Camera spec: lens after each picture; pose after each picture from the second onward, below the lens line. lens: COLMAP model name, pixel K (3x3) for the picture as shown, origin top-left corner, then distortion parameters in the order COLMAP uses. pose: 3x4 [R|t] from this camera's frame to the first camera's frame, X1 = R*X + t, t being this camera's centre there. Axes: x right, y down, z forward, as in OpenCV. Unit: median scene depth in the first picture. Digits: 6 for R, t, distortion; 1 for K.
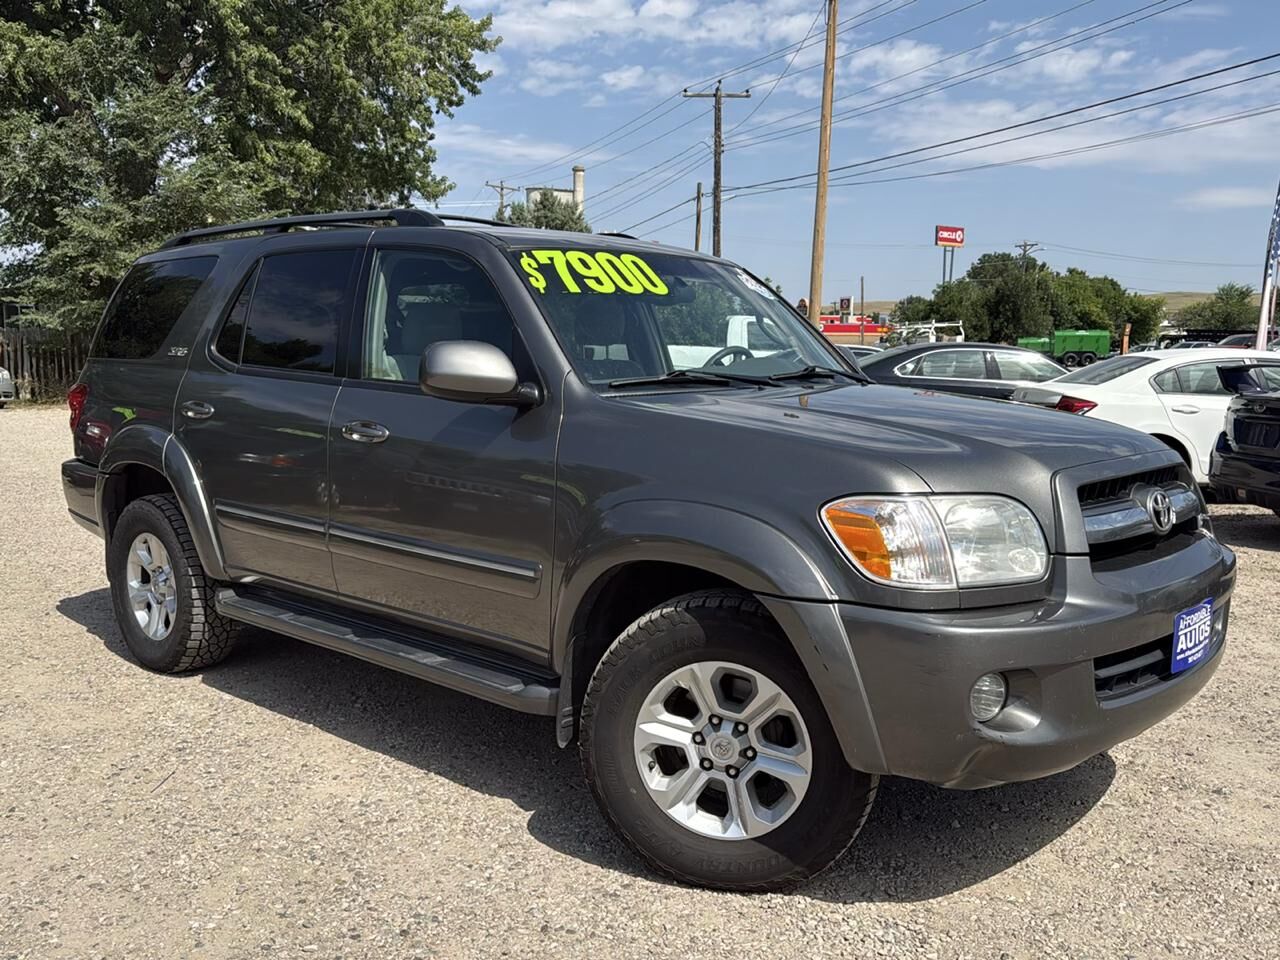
lens RADIAL K [[1073.1, 0, 649.8], [0, 1073.1, 496.0], [0, 0, 1]] dist [0.066206, -0.149440]
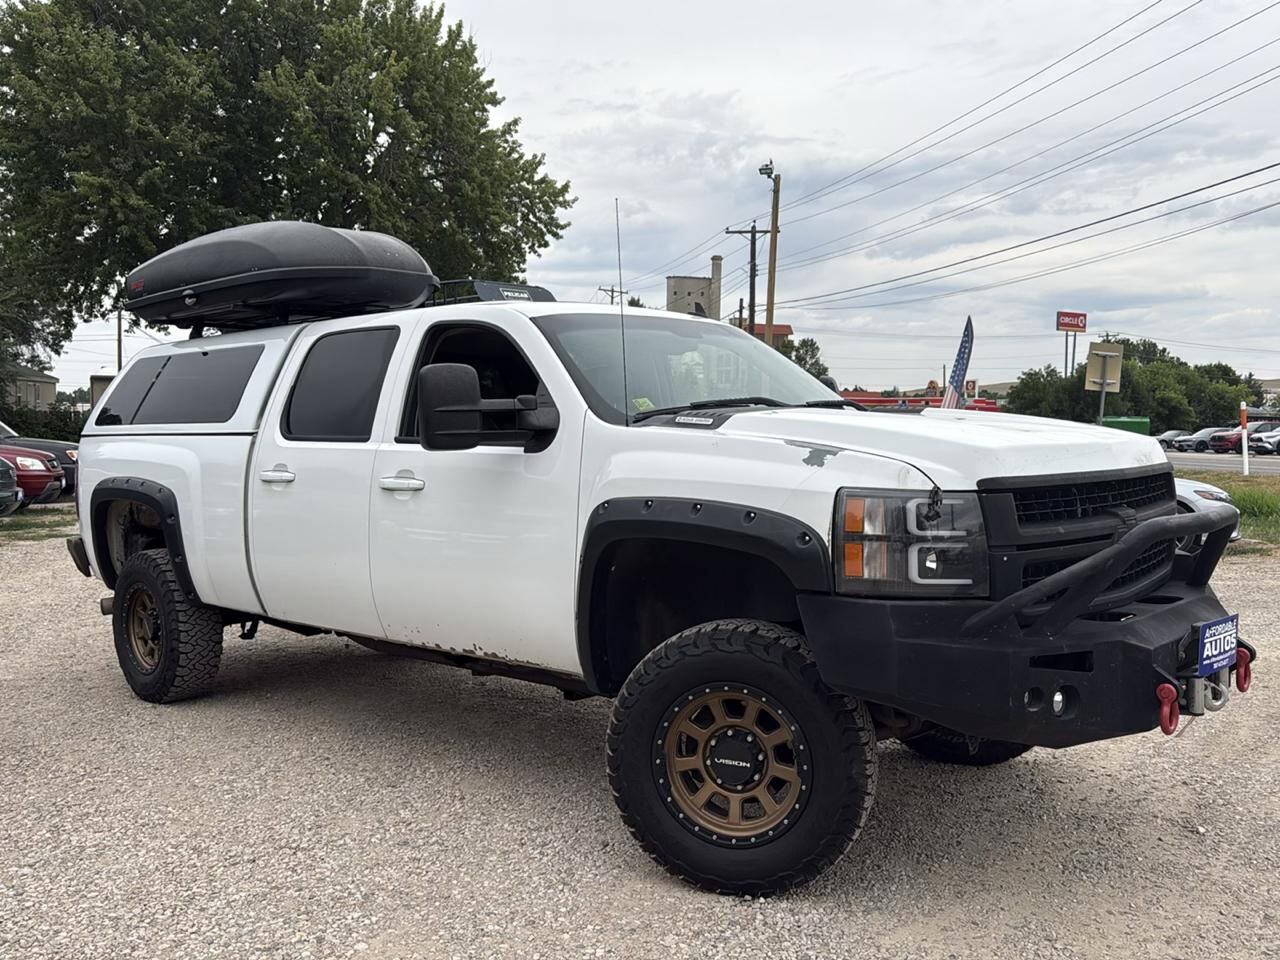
lens RADIAL K [[1073.1, 0, 649.8], [0, 1073.1, 496.0], [0, 0, 1]] dist [0.066206, -0.149440]
pose [[0.990963, 0.015899, -0.133191, 0.115573], [-0.025464, 0.997193, -0.070417, 0.025732], [0.131698, 0.073172, 0.988586, -0.229940]]
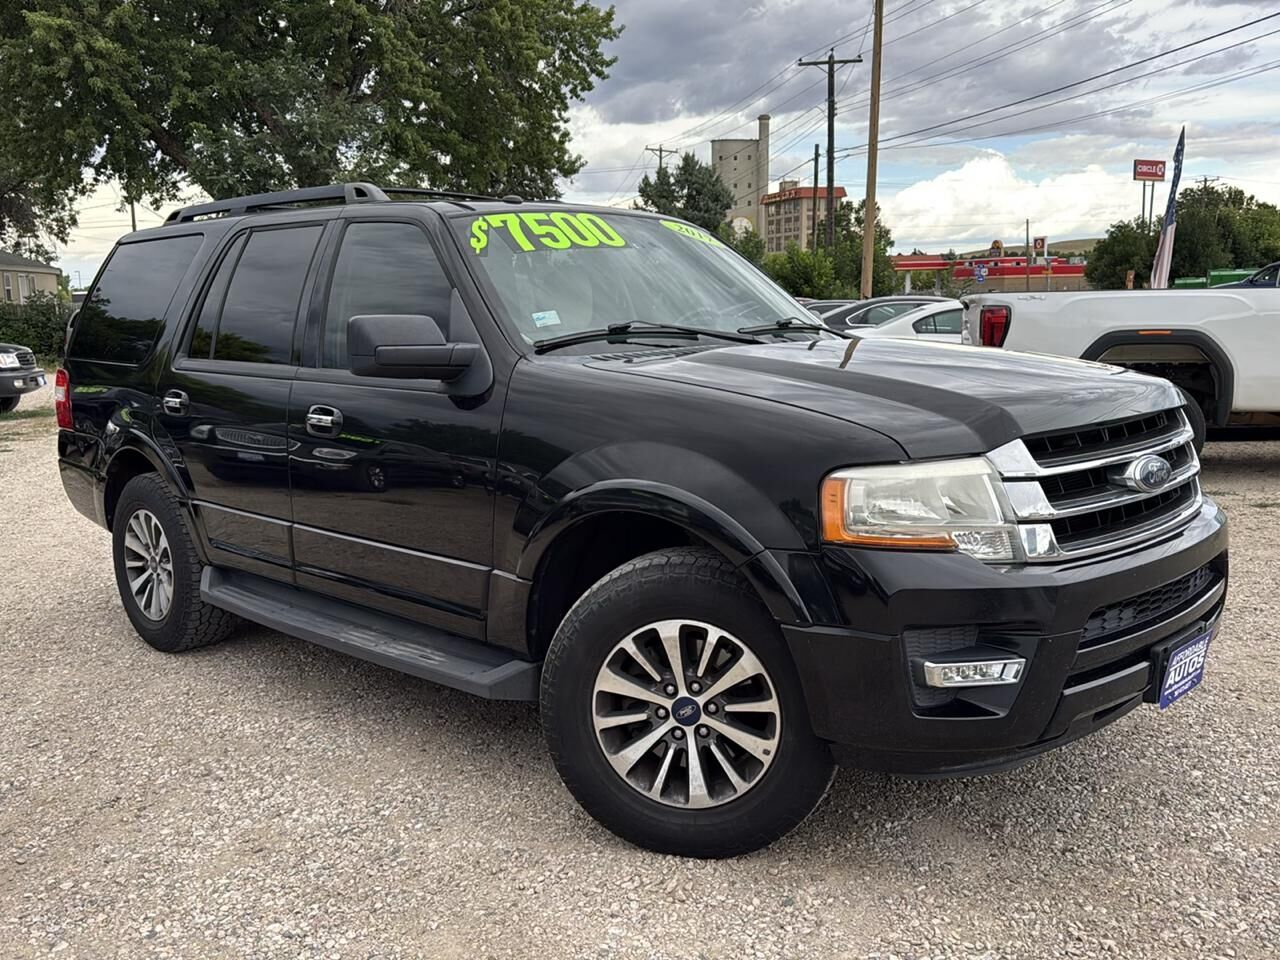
lens RADIAL K [[1073.1, 0, 649.8], [0, 1073.1, 496.0], [0, 0, 1]] dist [0.066206, -0.149440]
pose [[0.984249, 0.003441, -0.176752, 0.077167], [0.004313, 0.999046, 0.043467, 0.010736], [0.176733, -0.043544, 0.983295, -0.101919]]
